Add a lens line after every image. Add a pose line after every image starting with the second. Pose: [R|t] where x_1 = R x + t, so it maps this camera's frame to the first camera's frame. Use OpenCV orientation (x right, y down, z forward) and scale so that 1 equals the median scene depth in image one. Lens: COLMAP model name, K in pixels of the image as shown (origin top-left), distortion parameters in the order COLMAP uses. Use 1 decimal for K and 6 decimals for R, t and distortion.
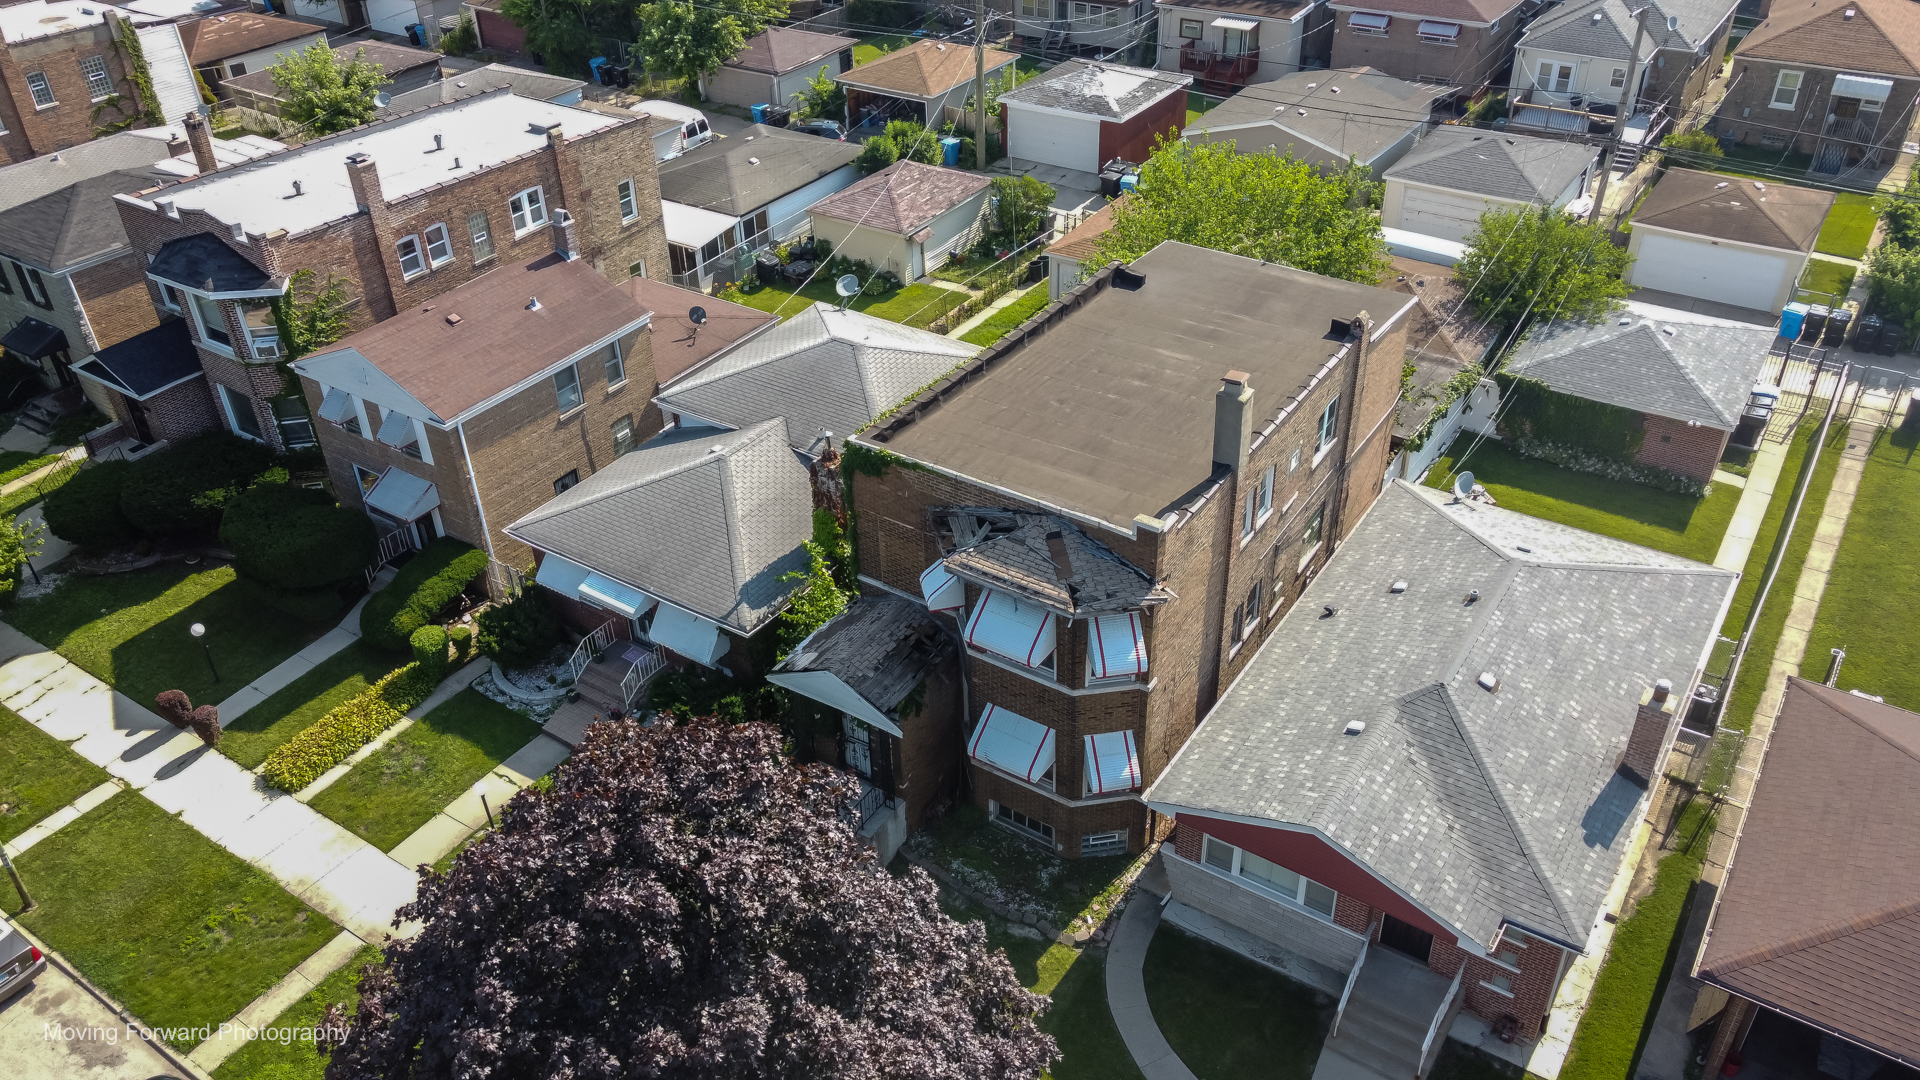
lens RADIAL K [[1464.4, 0, 960.0], [0, 1464.4, 540.0], [0, 0, 1]] dist [0.003190, 0.028226]
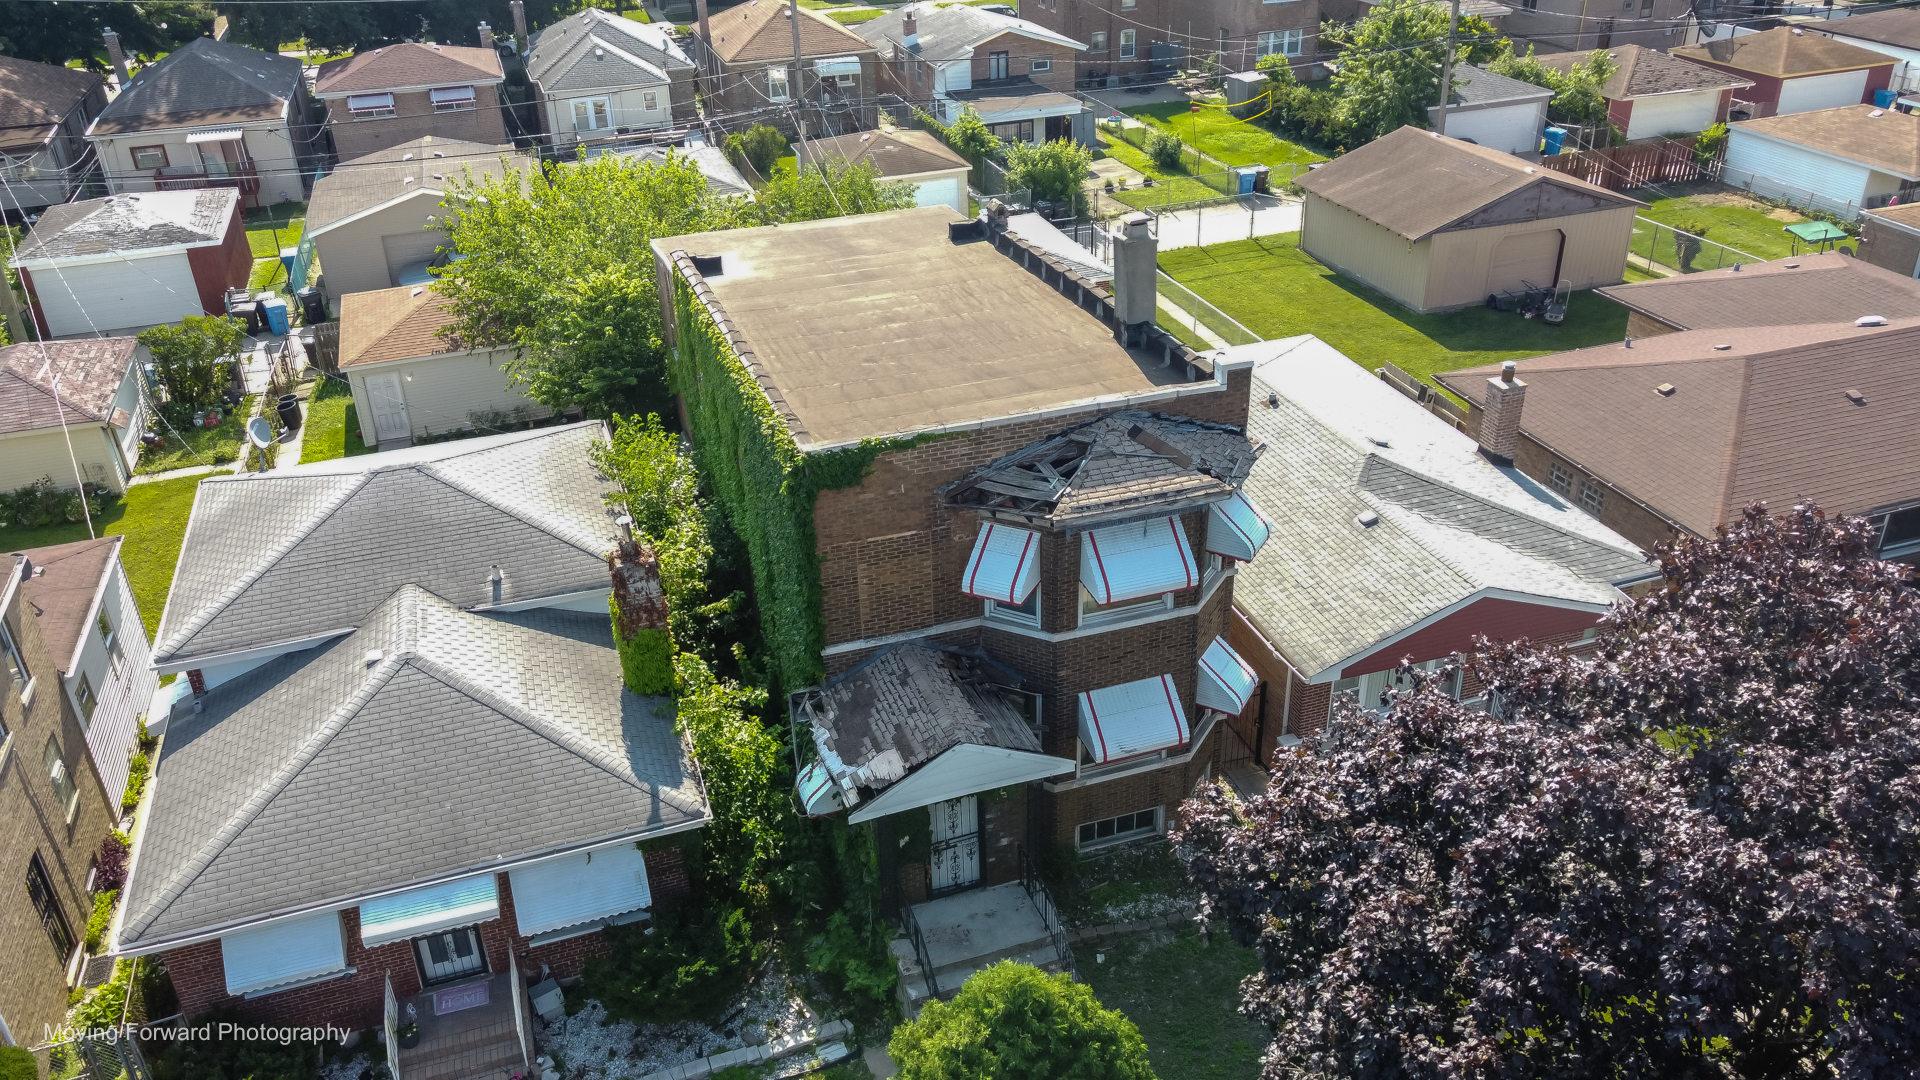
lens RADIAL K [[1464.4, 0, 960.0], [0, 1464.4, 540.0], [0, 0, 1]] dist [0.003190, 0.028226]
pose [[0.614646, -0.372777, 0.695160, -0.432202], [0.451397, 0.888944, 0.077577, -0.041858], [-0.646878, 0.266111, 0.714657, 0.371153]]
